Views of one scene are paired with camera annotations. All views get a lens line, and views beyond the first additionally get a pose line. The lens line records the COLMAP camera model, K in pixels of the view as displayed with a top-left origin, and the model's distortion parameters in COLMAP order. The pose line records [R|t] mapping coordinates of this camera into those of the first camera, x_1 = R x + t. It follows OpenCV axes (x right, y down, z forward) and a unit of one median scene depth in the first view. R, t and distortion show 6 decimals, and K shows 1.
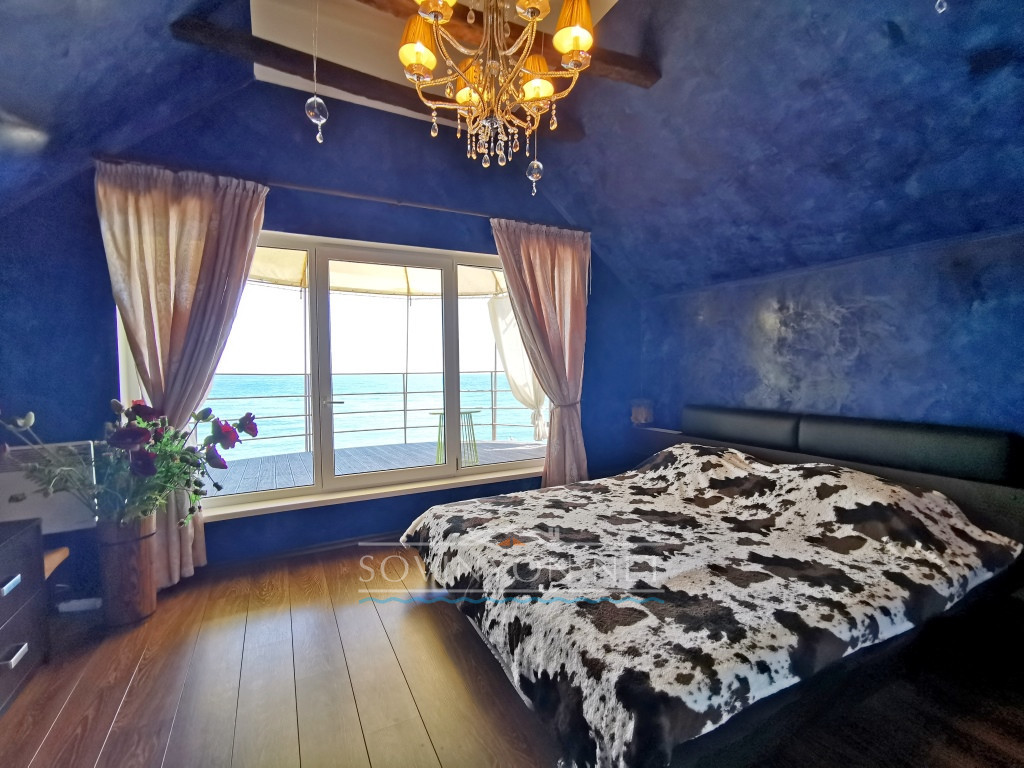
lens RADIAL K [[469.7, 0, 512.0], [0, 469.7, 384.0], [0, 0, 1]] dist [0.021279, -0.010988]
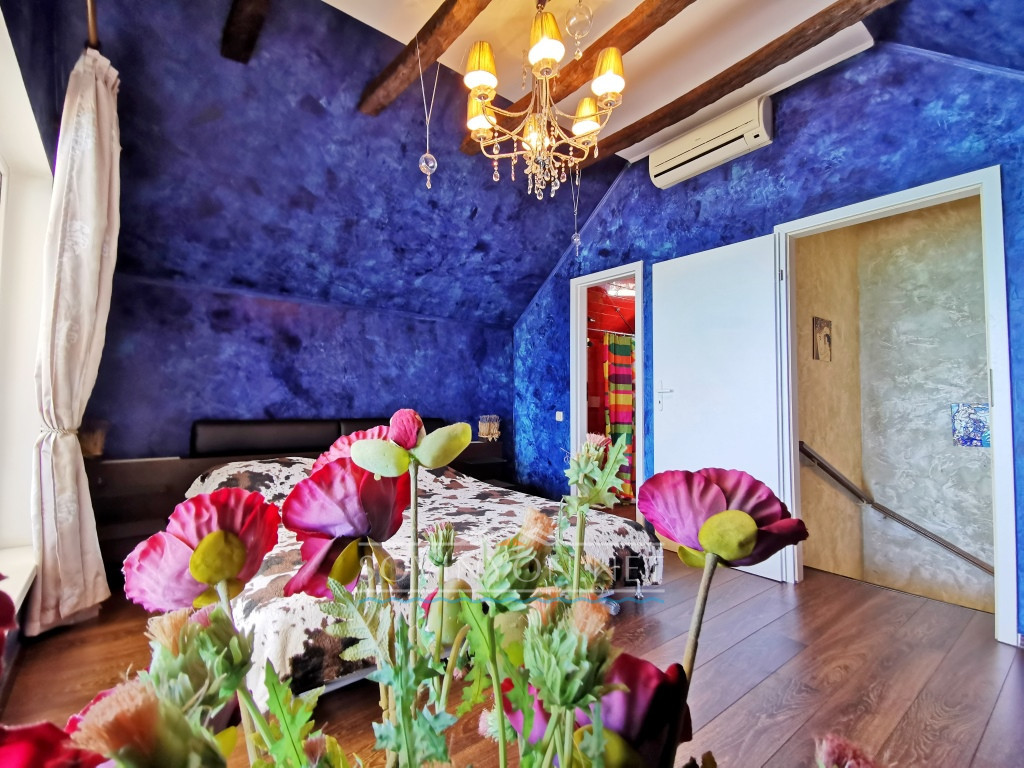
lens RADIAL K [[469.7, 0, 512.0], [0, 469.7, 384.0], [0, 0, 1]] dist [0.021279, -0.010988]
pose [[-0.196139, 0.047094, 0.979445, -0.903467], [0.024669, 0.998767, -0.043083, 0.046448], [-0.980266, 0.015712, -0.197059, 1.010839]]
